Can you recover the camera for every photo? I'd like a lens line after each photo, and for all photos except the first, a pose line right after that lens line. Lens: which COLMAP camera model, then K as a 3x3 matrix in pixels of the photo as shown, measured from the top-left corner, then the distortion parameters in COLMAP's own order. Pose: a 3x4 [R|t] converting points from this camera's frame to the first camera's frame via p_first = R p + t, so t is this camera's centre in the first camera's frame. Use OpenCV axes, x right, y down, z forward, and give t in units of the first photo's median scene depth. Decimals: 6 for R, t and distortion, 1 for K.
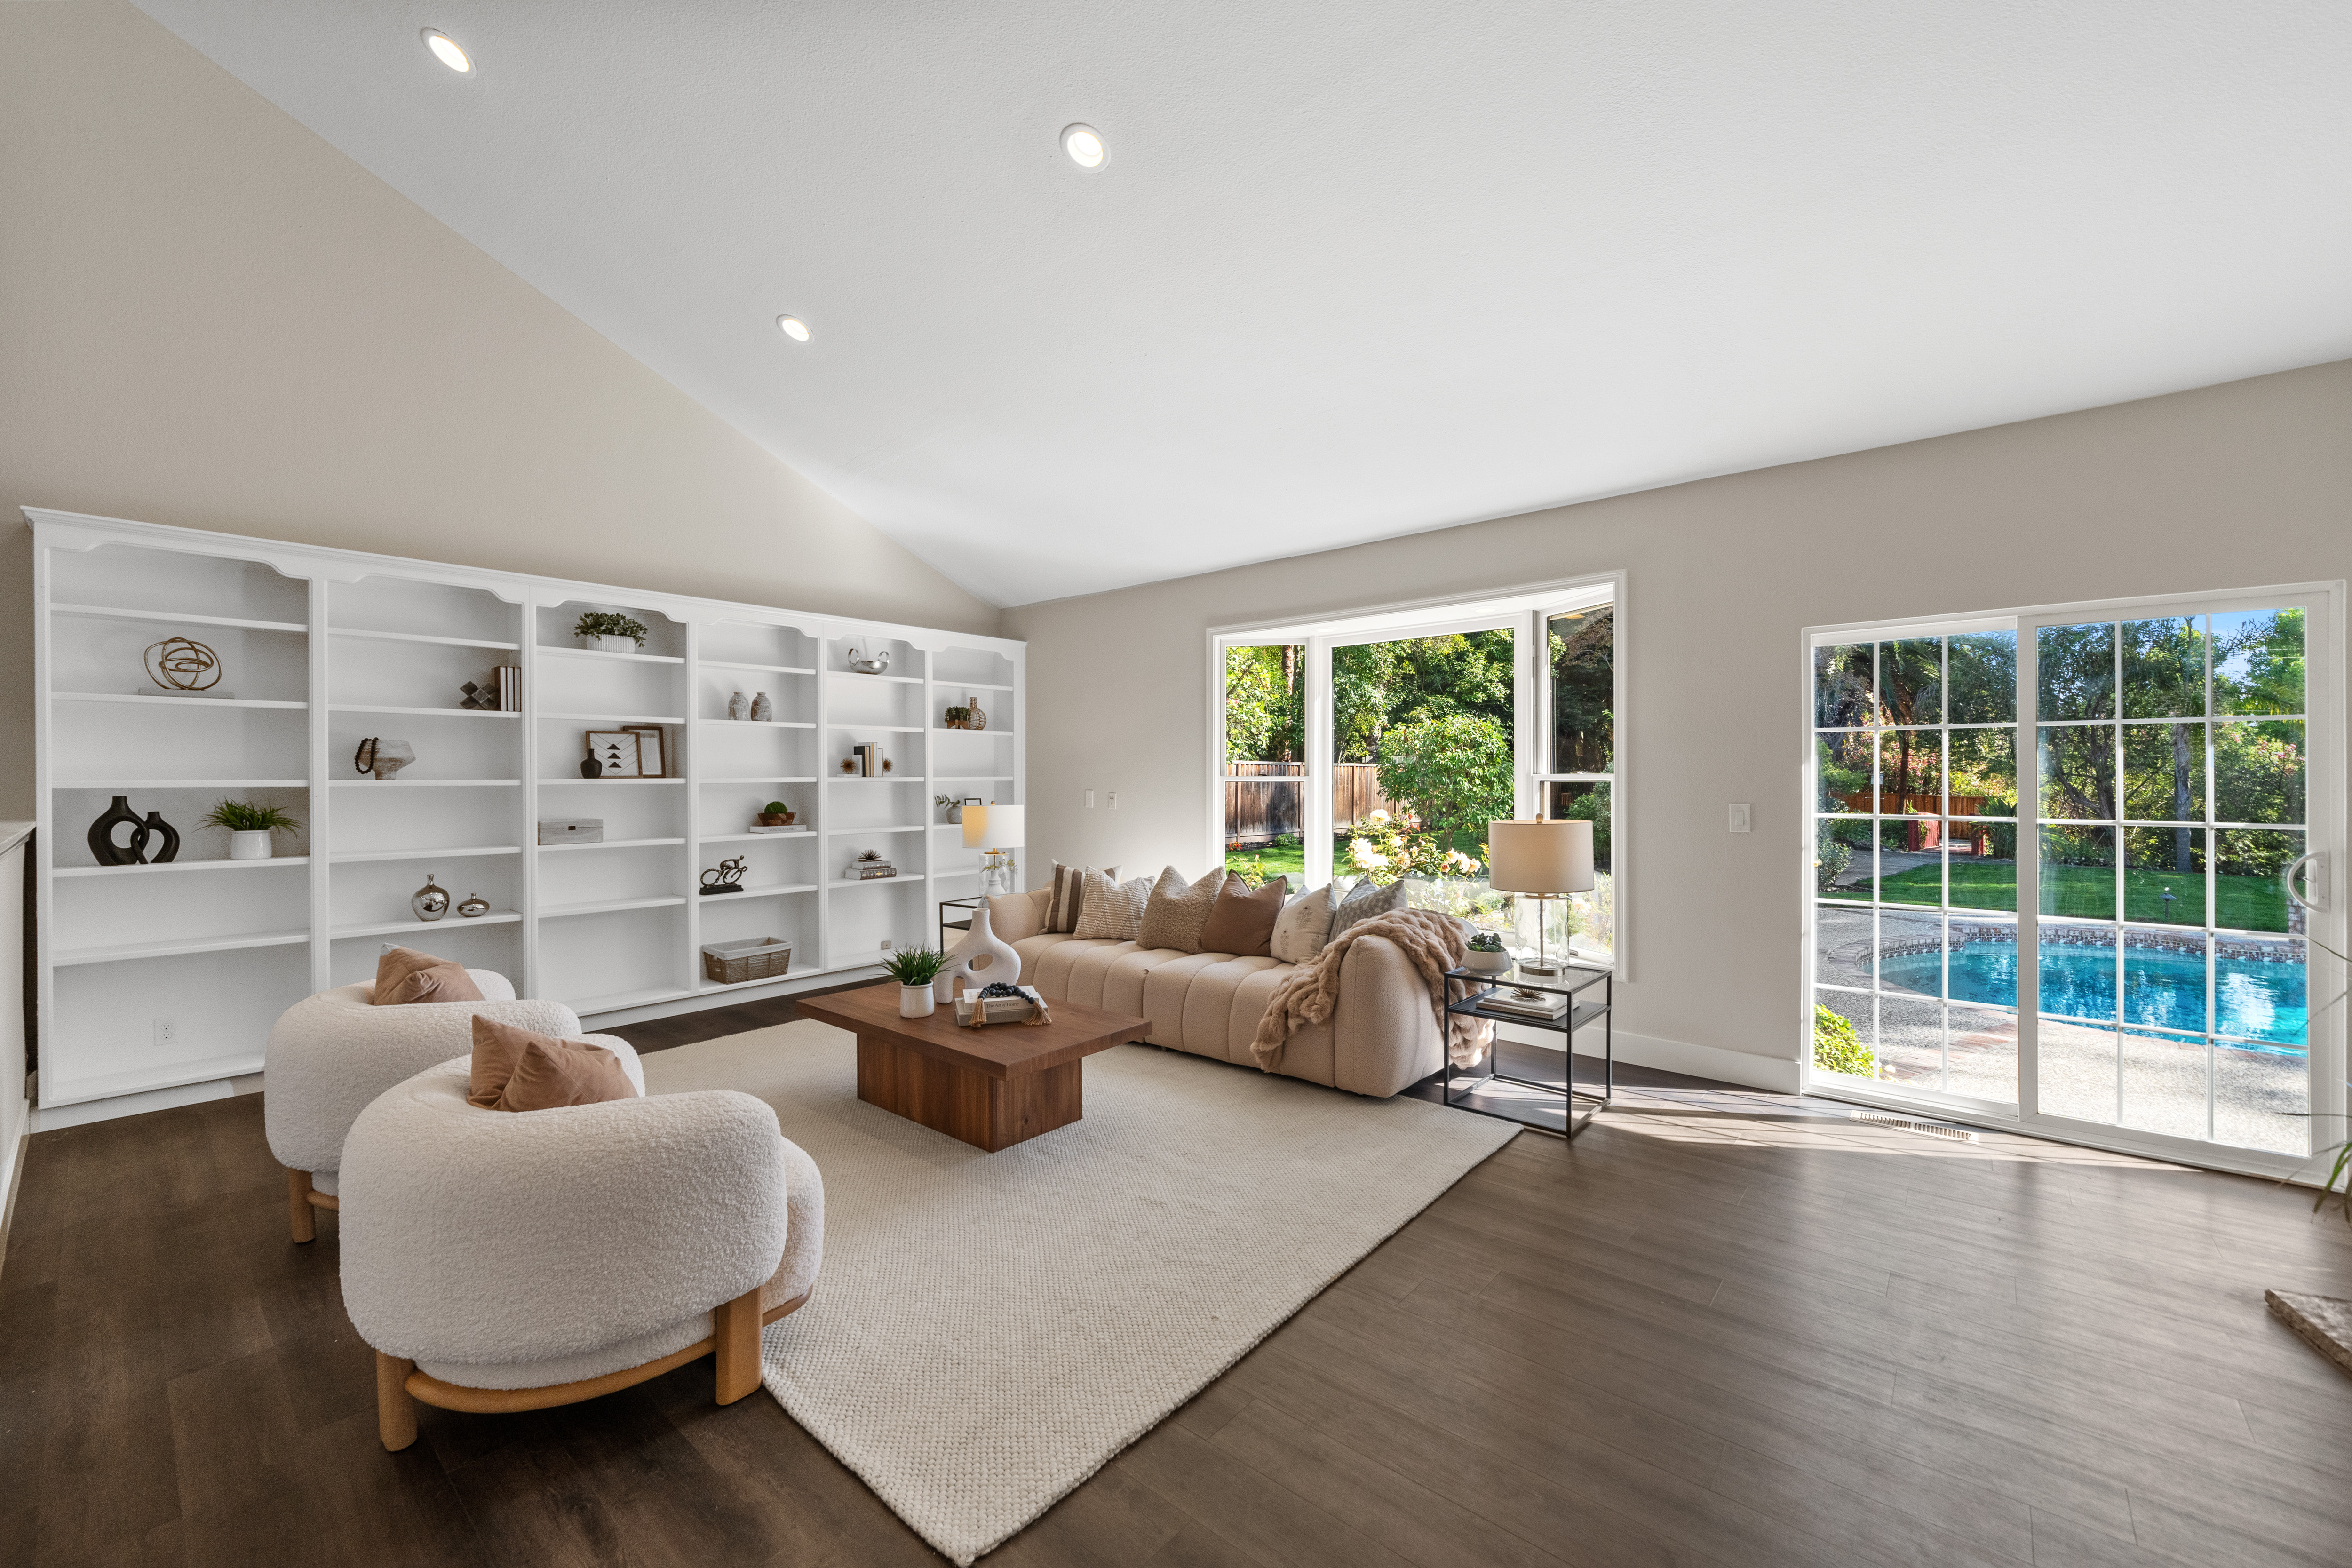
lens RADIAL K [[953.3, 0, 1171.5], [0, 953.3, 782.1], [0, 0, 1]] dist [0.000468, 0.000082]
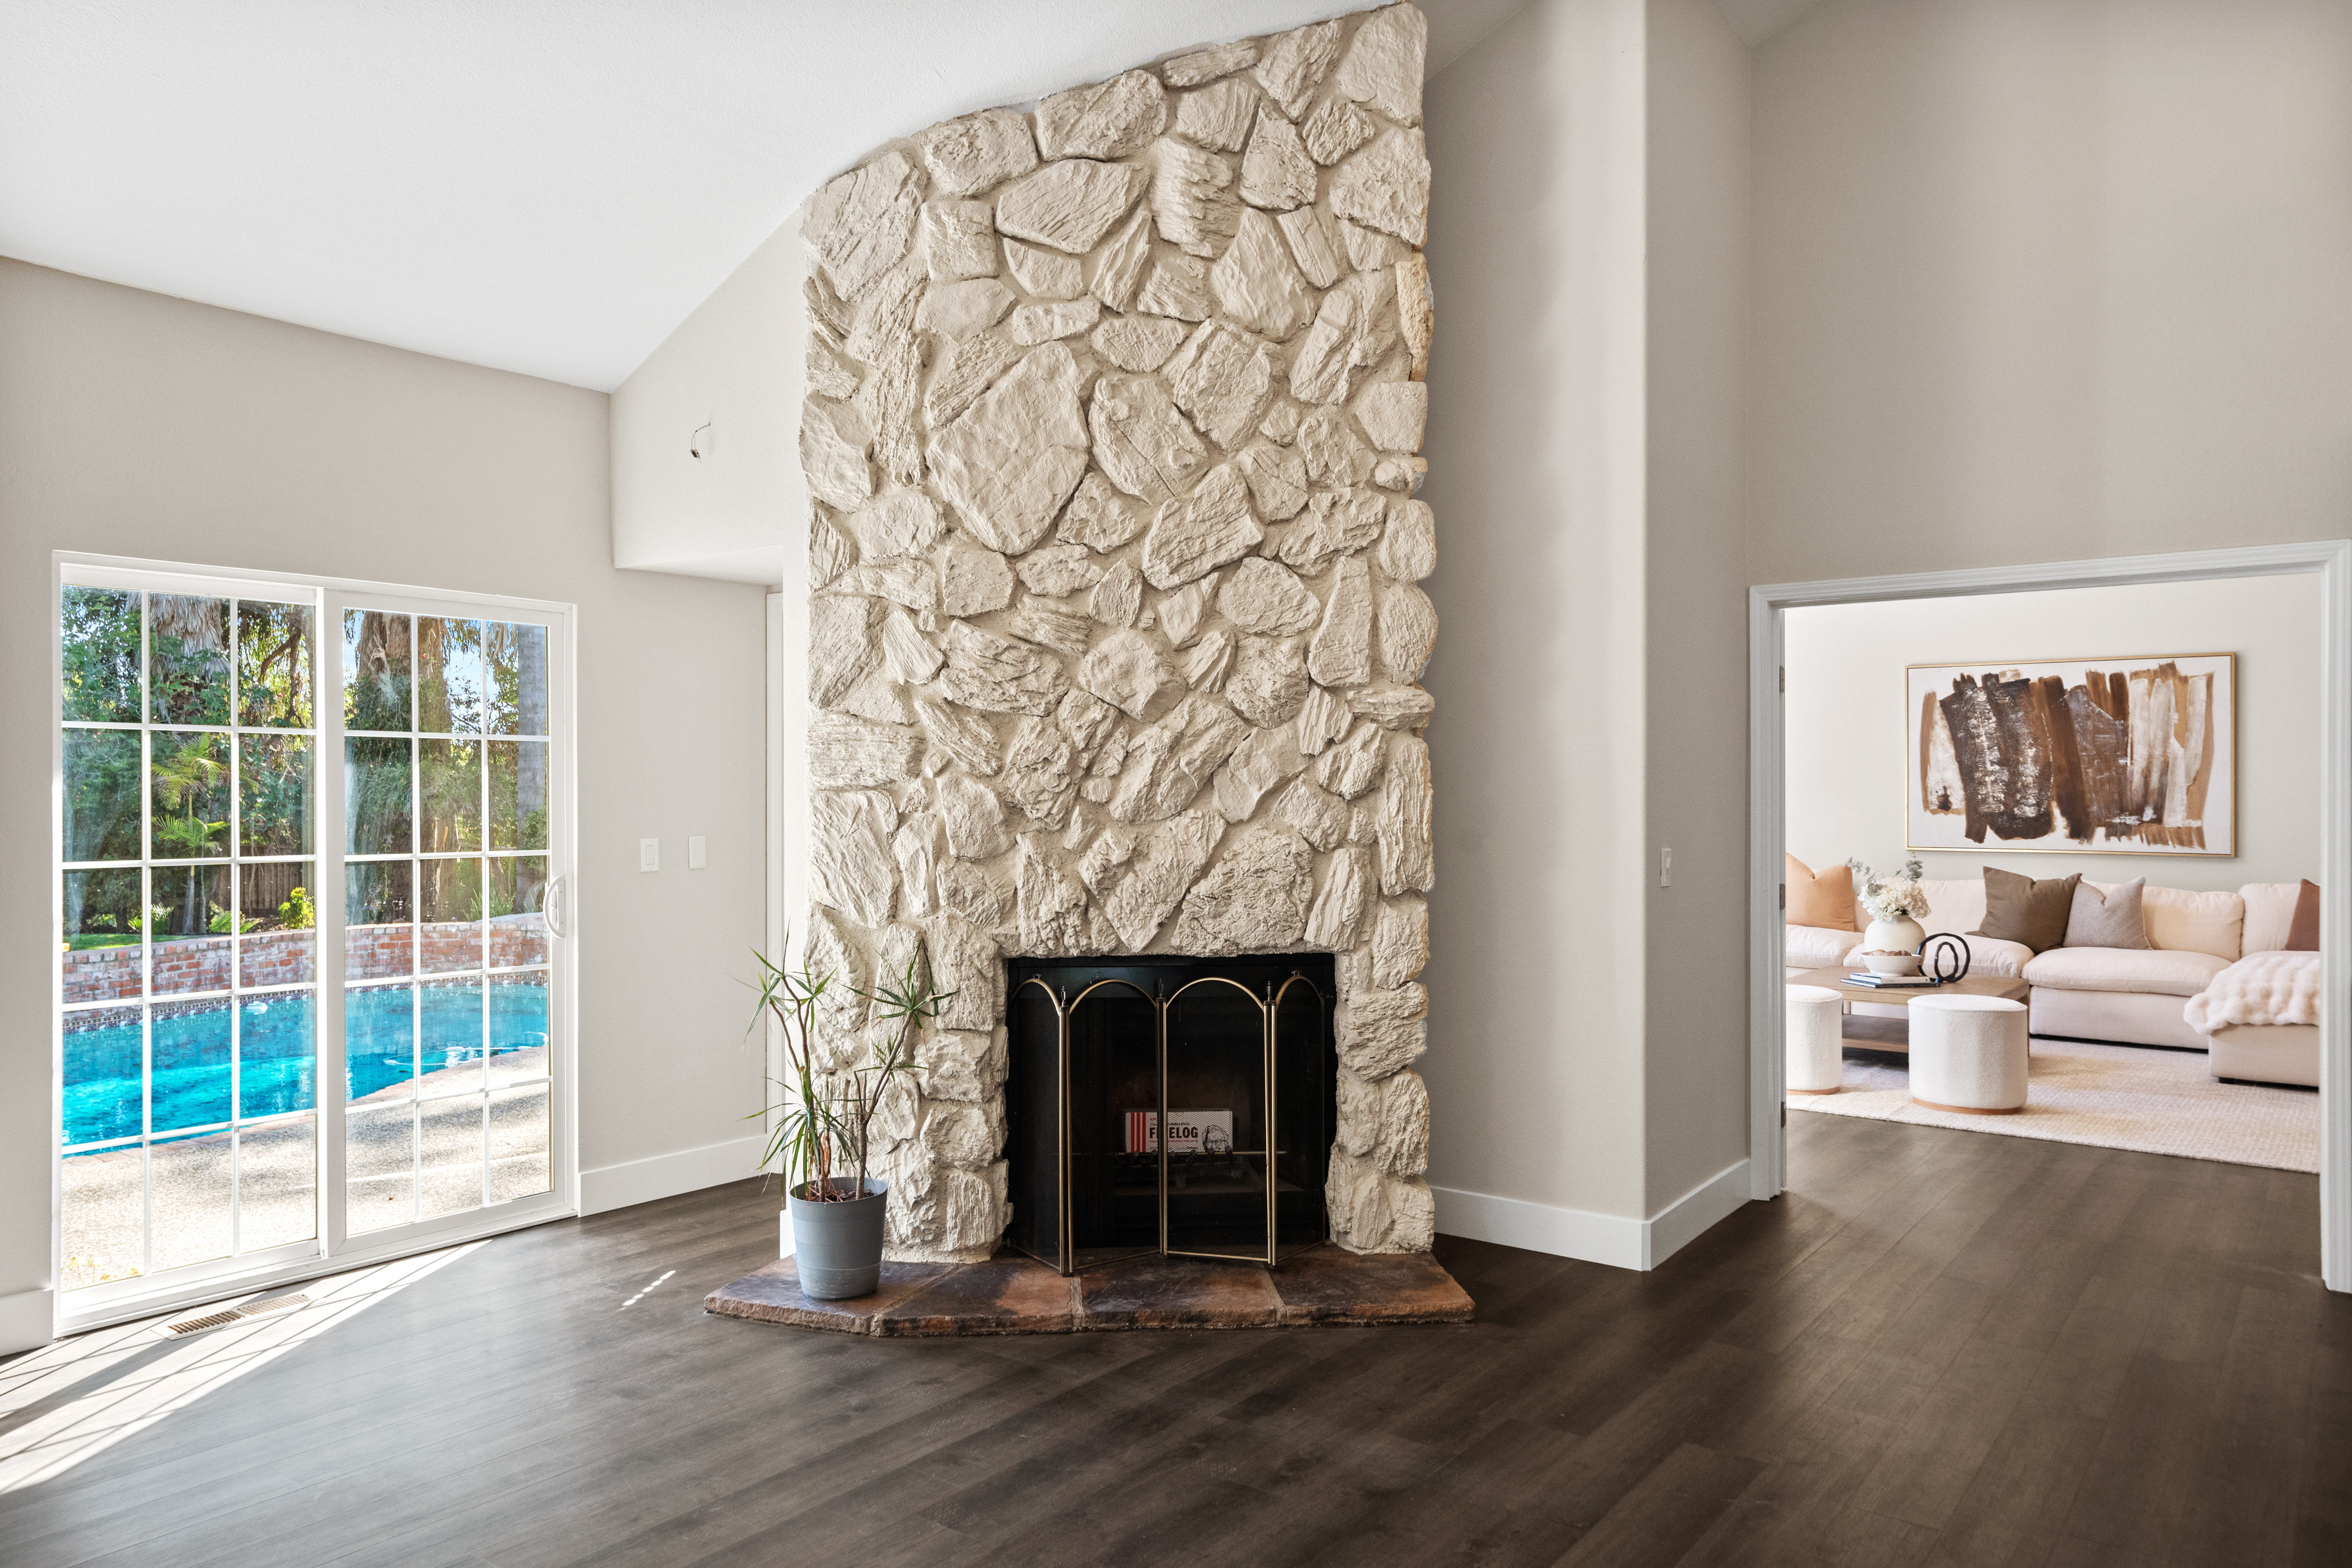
lens RADIAL K [[1591.5, 0, 1170.1], [0, 1591.5, 791.2], [0, 0, 1]] dist [0.003564, -0.000484]
pose [[-0.077649, 0.004748, 0.996969, -0.287220], [0.005943, 0.999973, -0.004300, -0.002487], [-0.996963, 0.005591, -0.077675, 0.296282]]
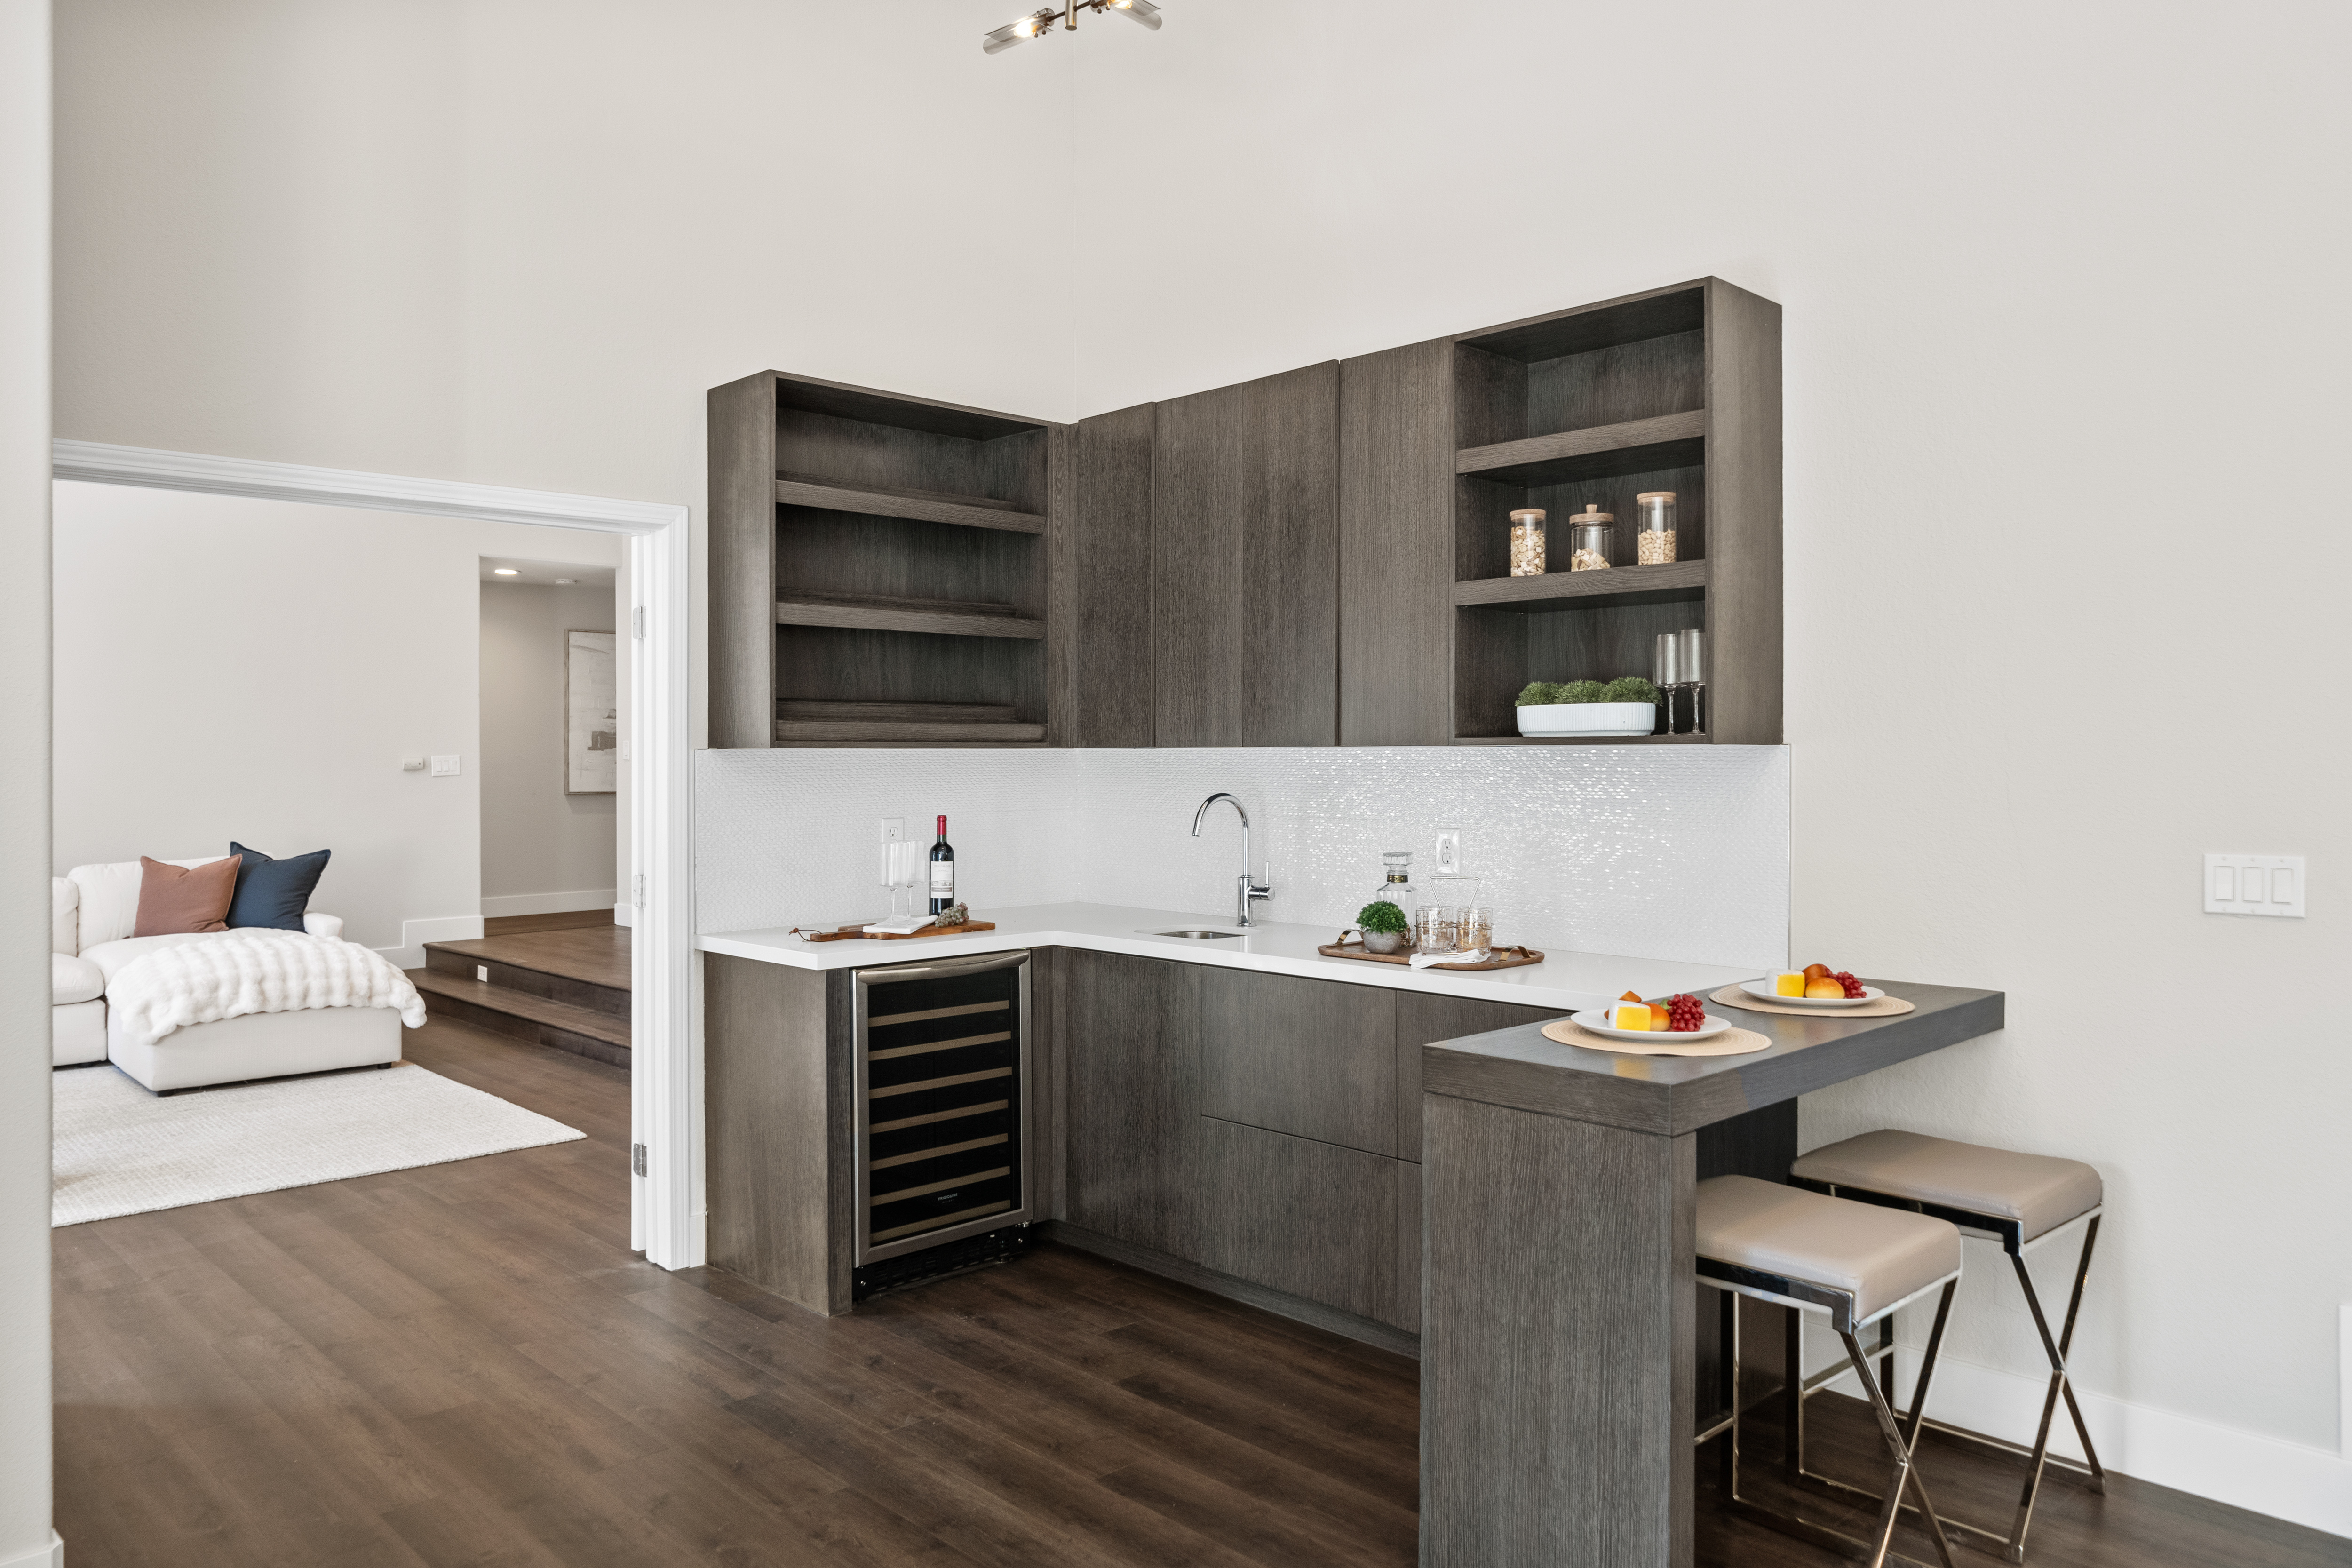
lens RADIAL K [[1591.5, 0, 1170.1], [0, 1591.5, 791.2], [0, 0, 1]] dist [0.003564, -0.000484]
pose [[-0.996157, 0.003029, 0.087528, 0.175735], [0.004974, 0.999745, 0.022019, -0.002748], [-0.087439, 0.022369, -0.995919, 0.409495]]
